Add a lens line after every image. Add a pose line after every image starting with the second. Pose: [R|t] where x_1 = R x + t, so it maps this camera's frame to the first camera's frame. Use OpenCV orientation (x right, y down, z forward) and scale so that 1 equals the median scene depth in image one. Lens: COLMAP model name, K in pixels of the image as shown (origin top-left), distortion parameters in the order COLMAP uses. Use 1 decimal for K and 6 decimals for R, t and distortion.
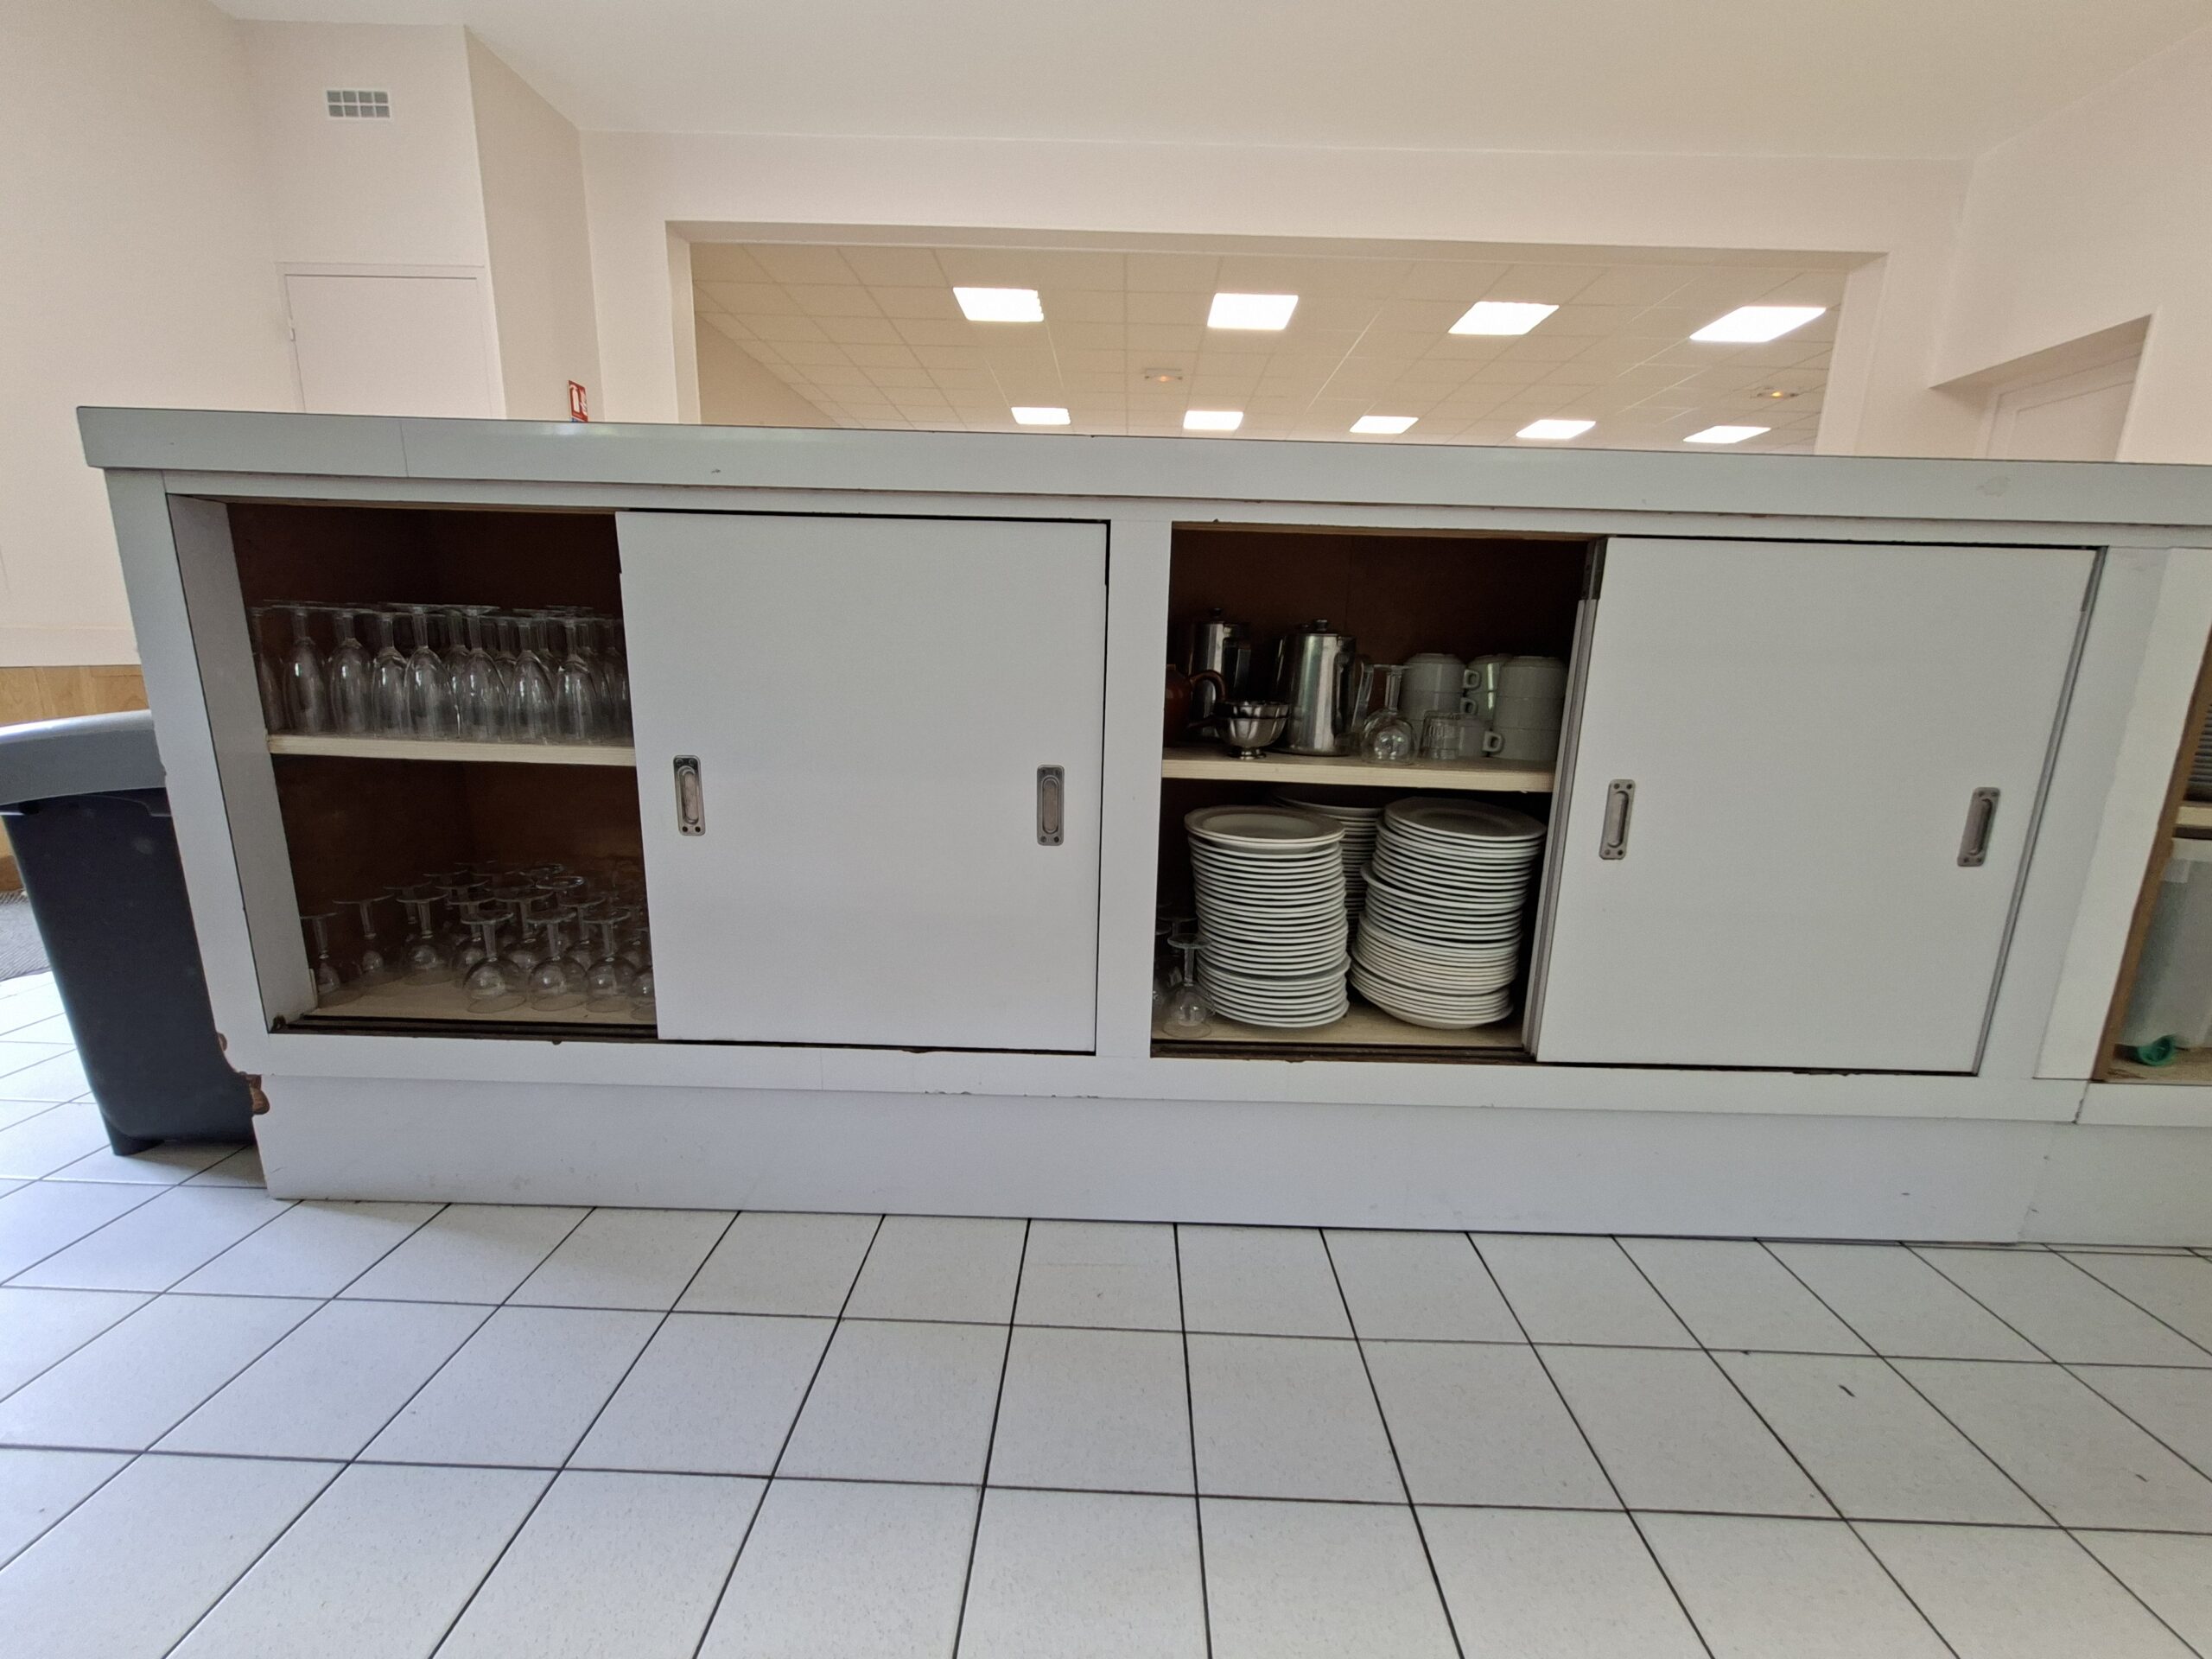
lens RADIAL K [[858.7, 0, 1119.5], [0, 858.7, 832.4], [0, 0, 1]] dist [-0.007868, 0.000188]
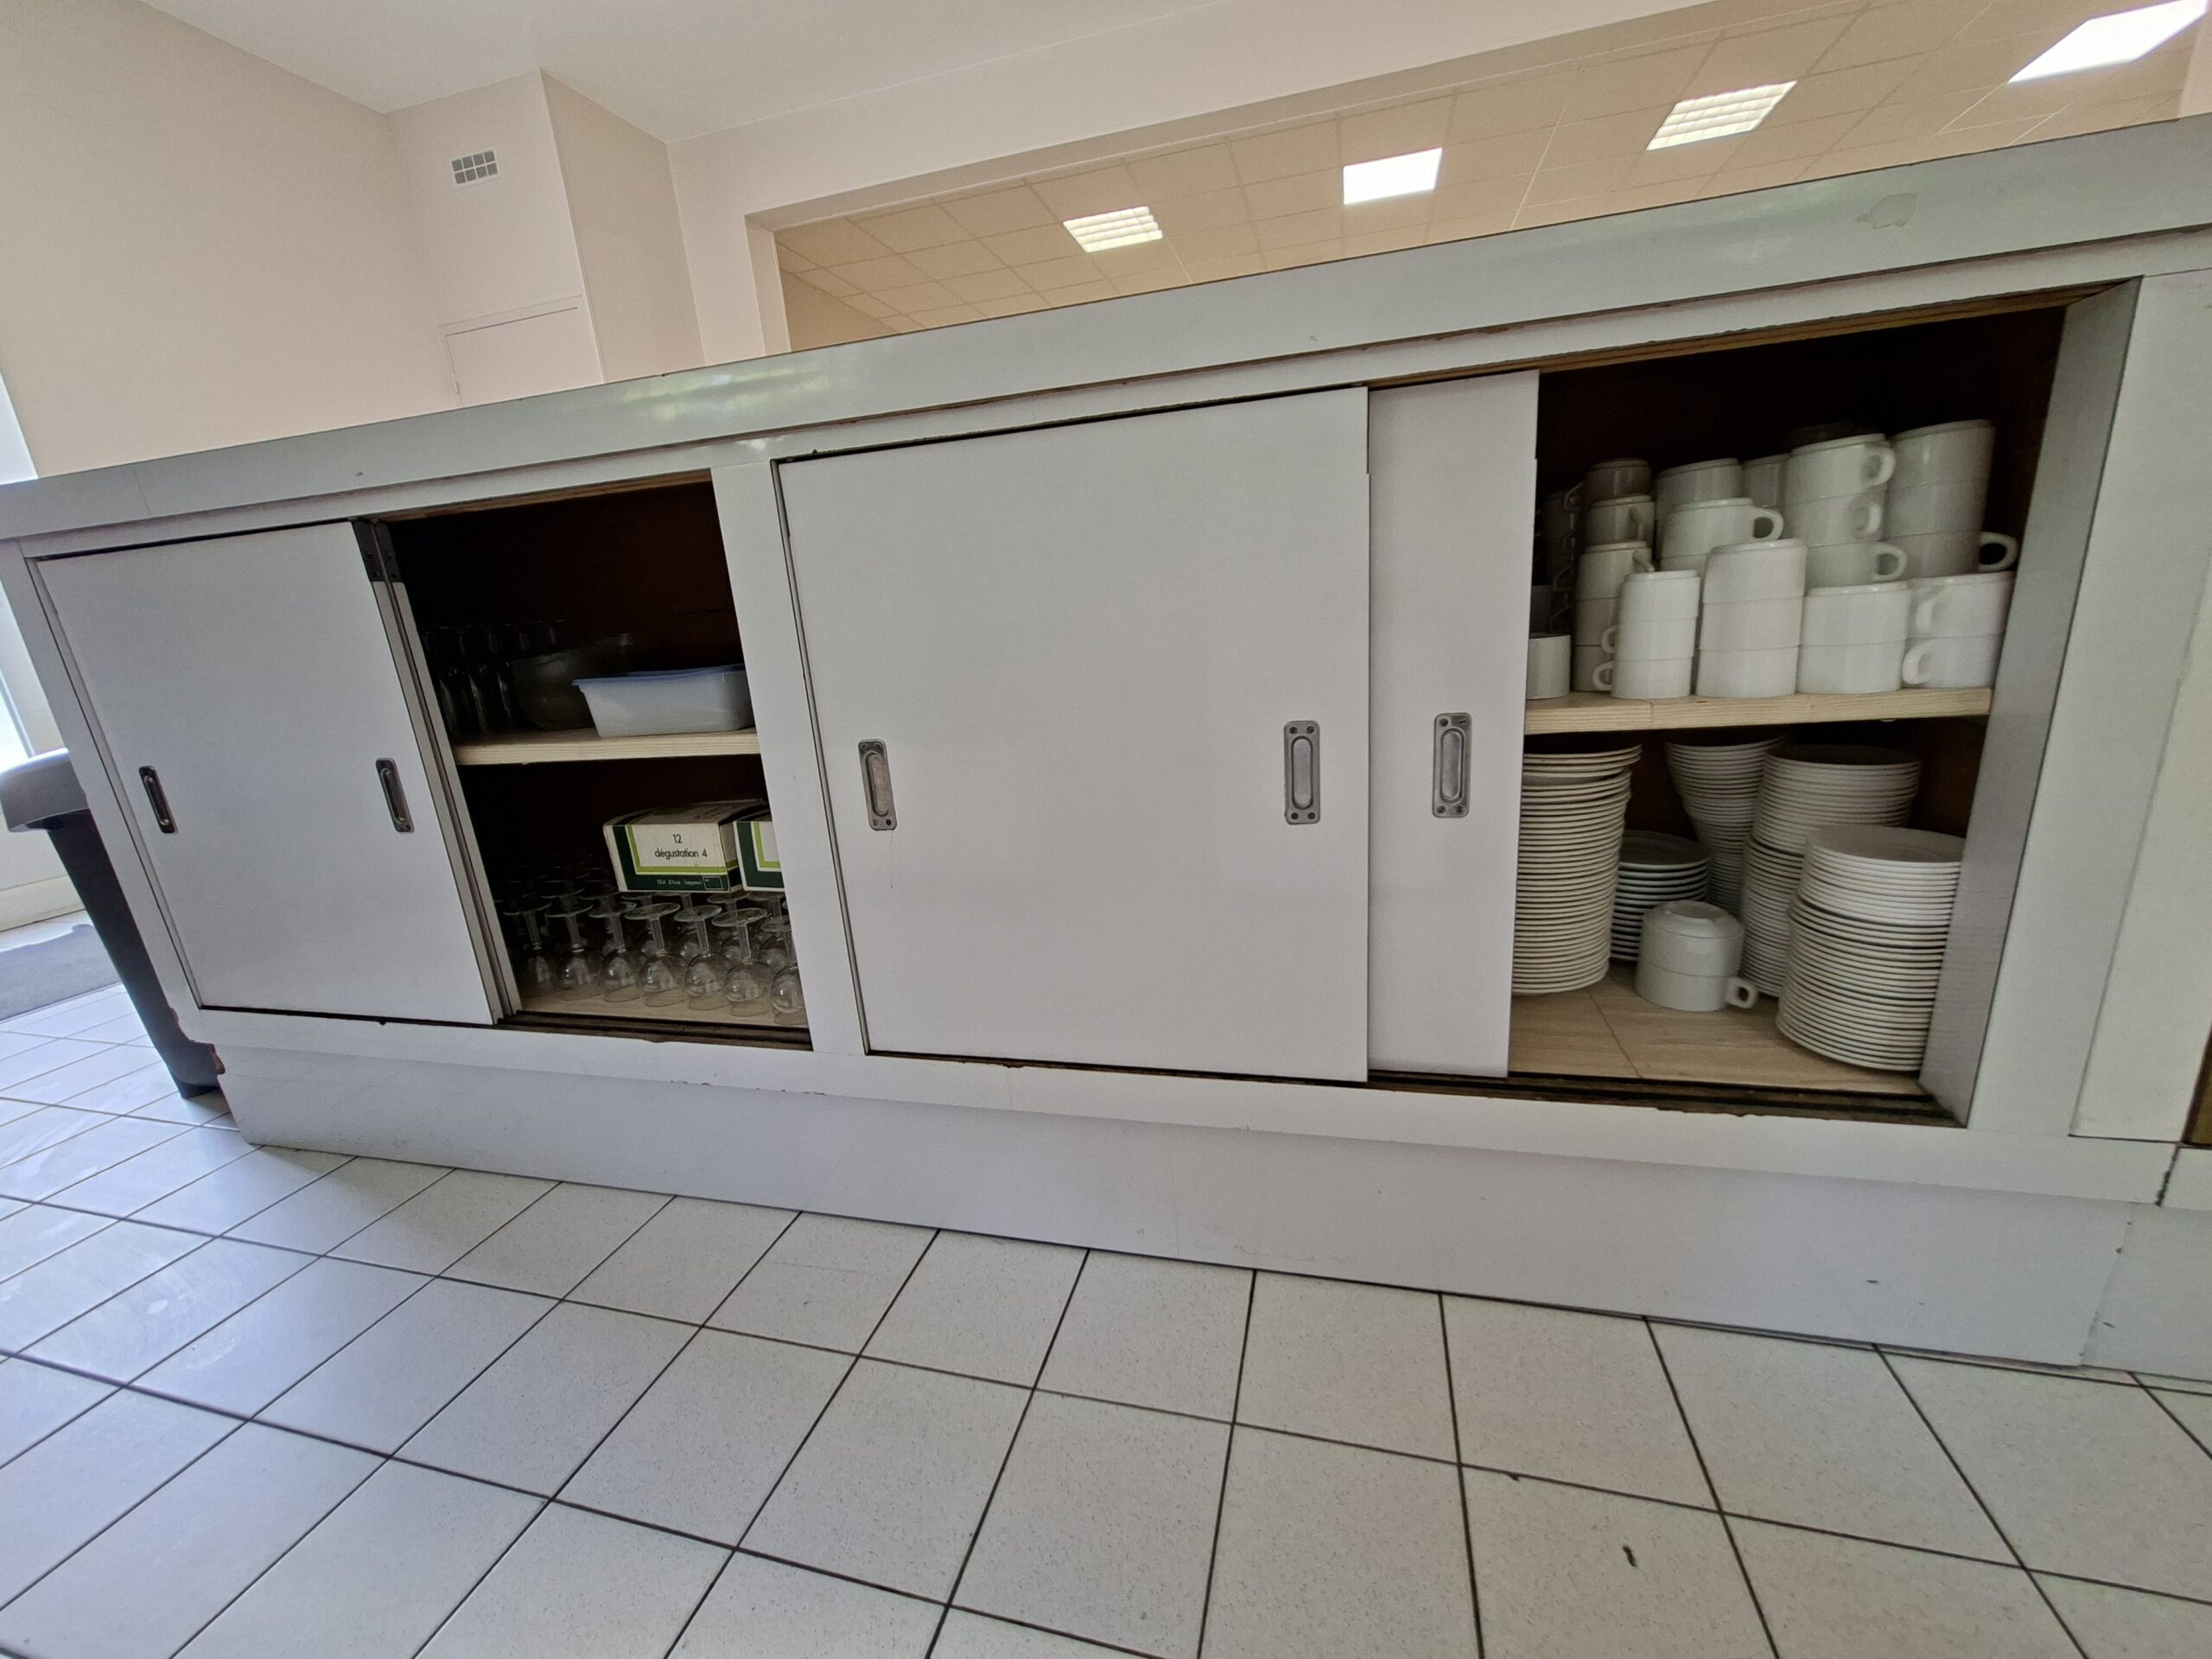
lens RADIAL K [[877.1, 0, 1114.4], [0, 877.1, 833.8], [0, 0, 1]] dist [-0.007789, 0.000246]
pose [[0.964460, -0.031113, -0.262392, 0.186830], [0.046450, 0.997543, 0.052451, -0.003923], [0.260115, -0.062775, 0.963535, 0.060626]]
